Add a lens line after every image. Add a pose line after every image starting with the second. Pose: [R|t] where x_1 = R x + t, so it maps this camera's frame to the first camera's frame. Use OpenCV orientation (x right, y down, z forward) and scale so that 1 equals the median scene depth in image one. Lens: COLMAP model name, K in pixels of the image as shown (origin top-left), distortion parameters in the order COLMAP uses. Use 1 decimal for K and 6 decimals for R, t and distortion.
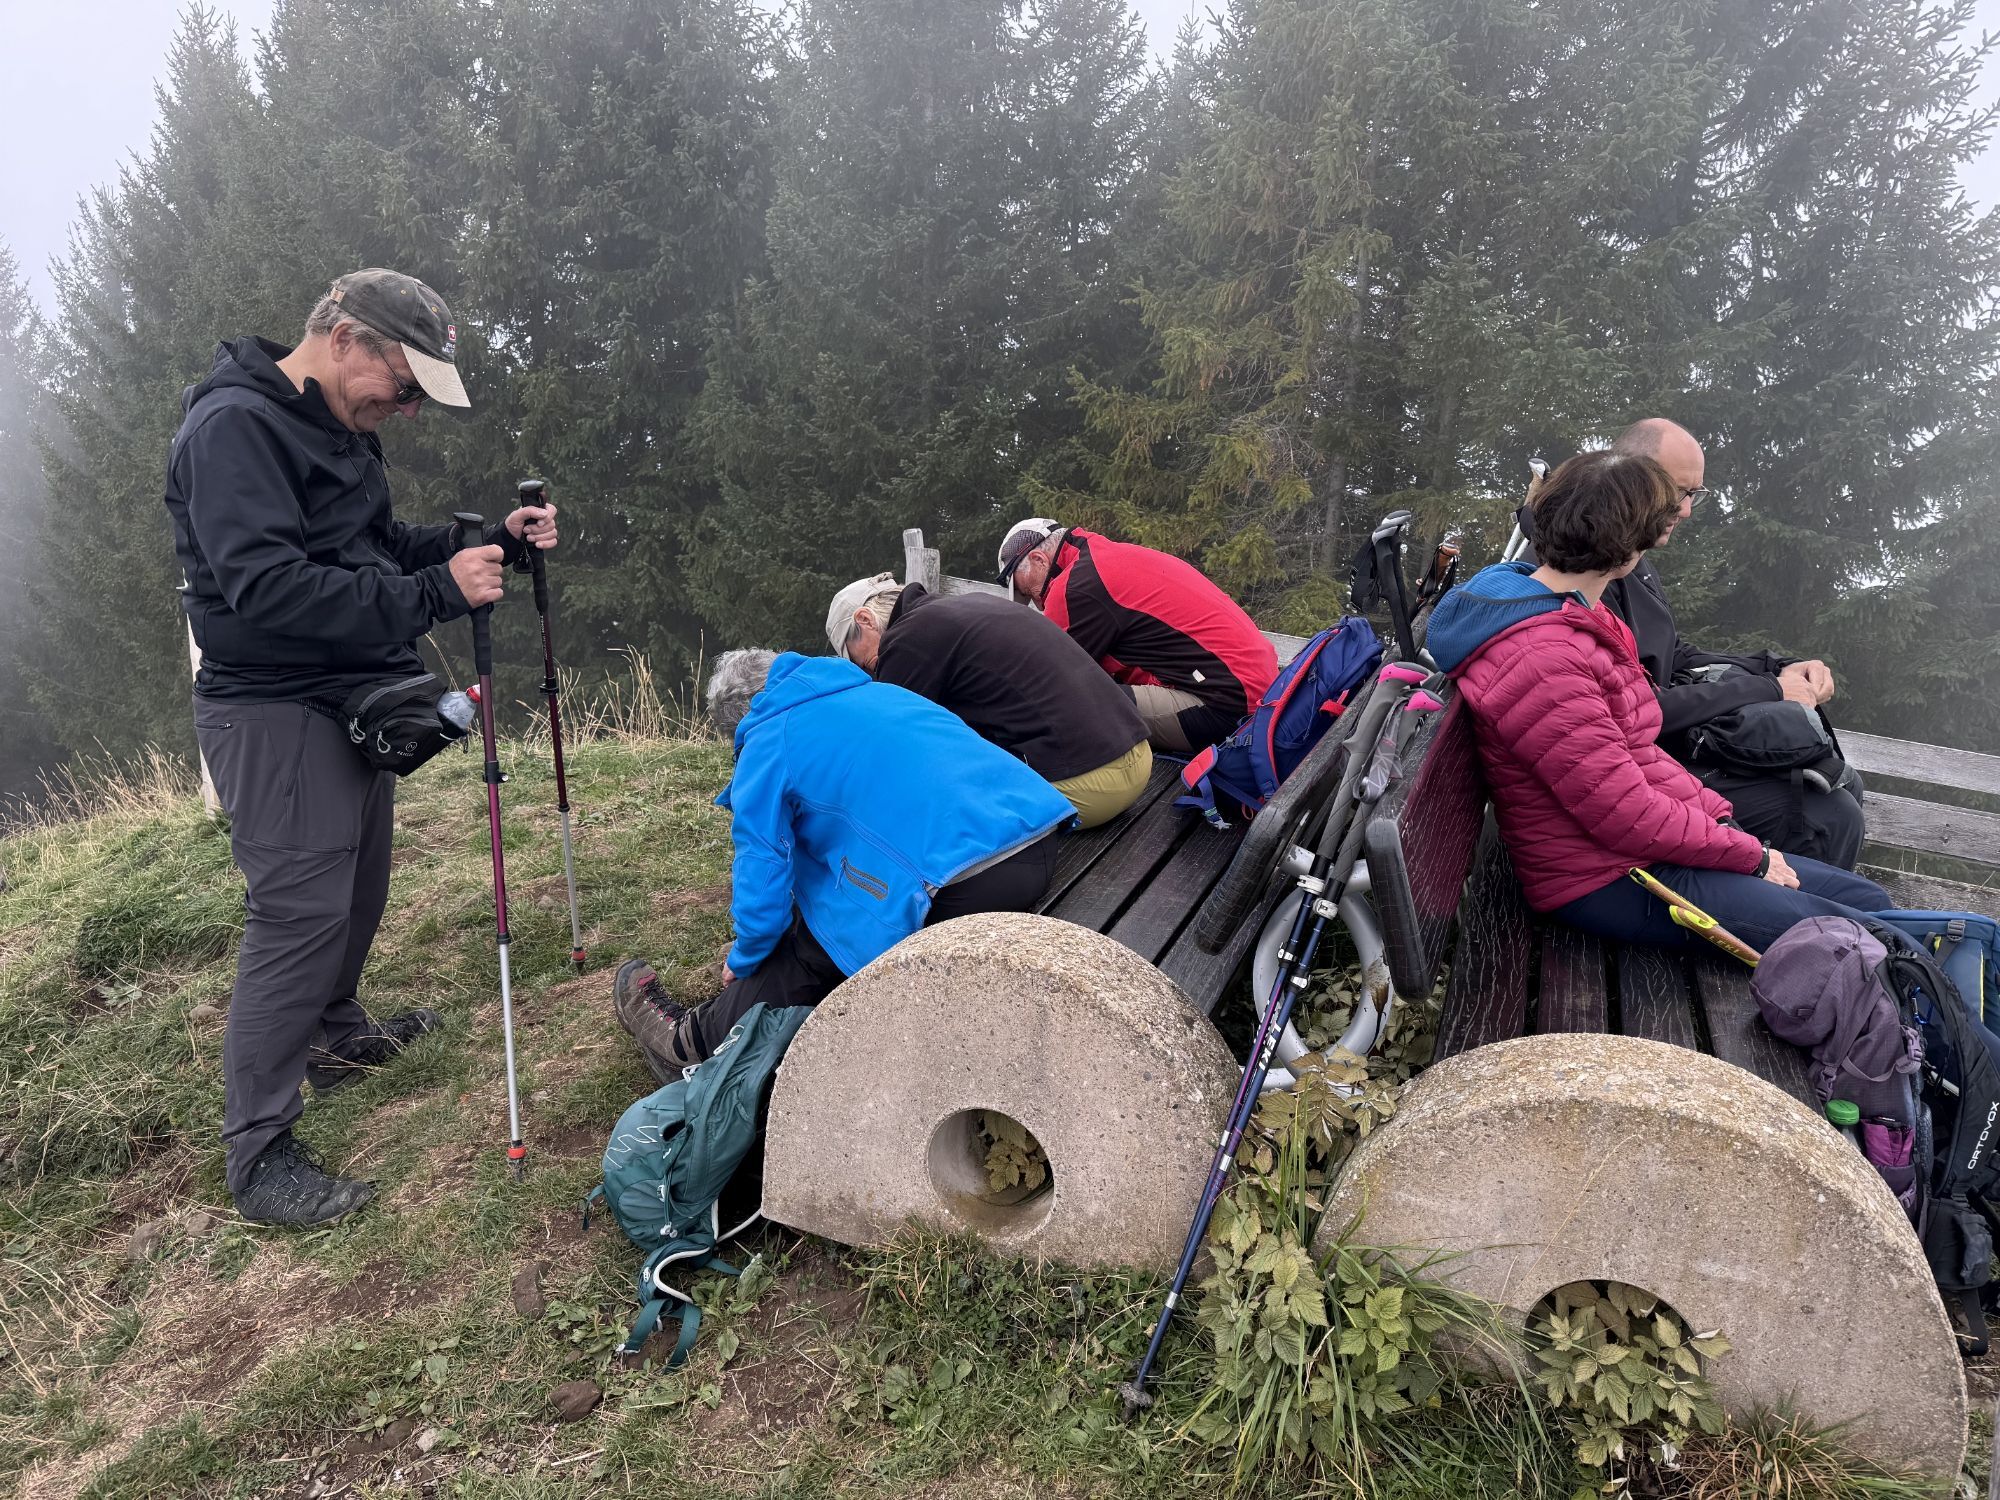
lens RADIAL K [[1332.5, 0, 1000.5], [0, 1332.5, 776.8], [0, 0, 1]] dist [0.001880, -0.022972]
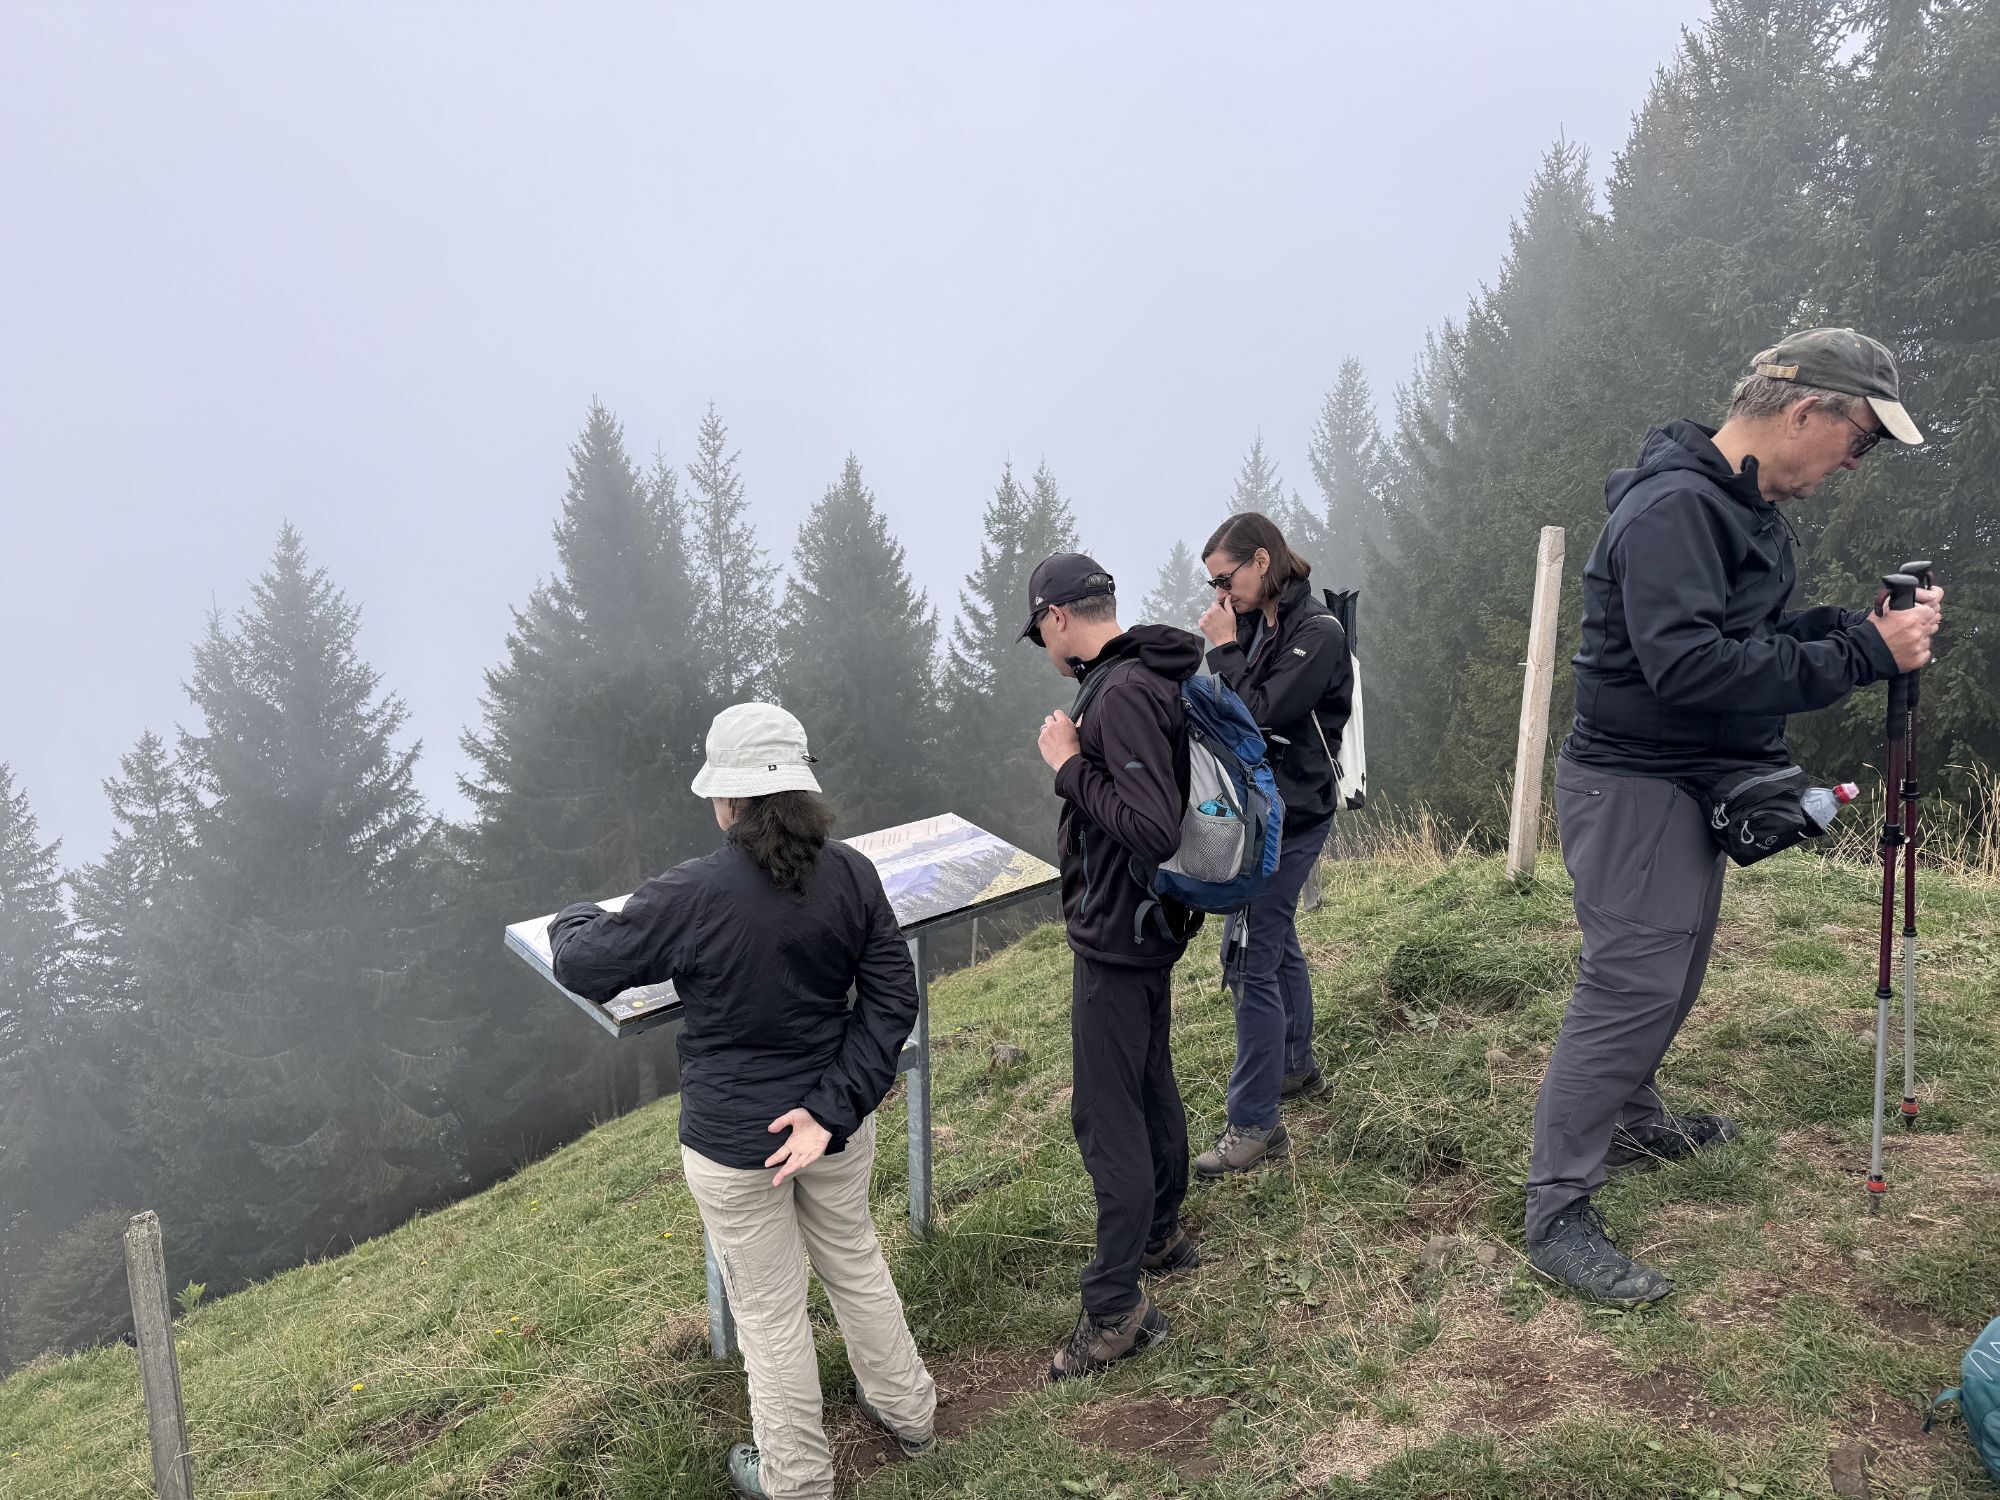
lens RADIAL K [[1332.5, 0, 1000.5], [0, 1332.5, 776.8], [0, 0, 1]] dist [0.001880, -0.022972]
pose [[0.666345, 0.118665, -0.736140, -0.109096], [-0.171967, 0.985098, 0.003135, 0.022057], [0.725542, 0.124503, 0.676822, -0.039301]]
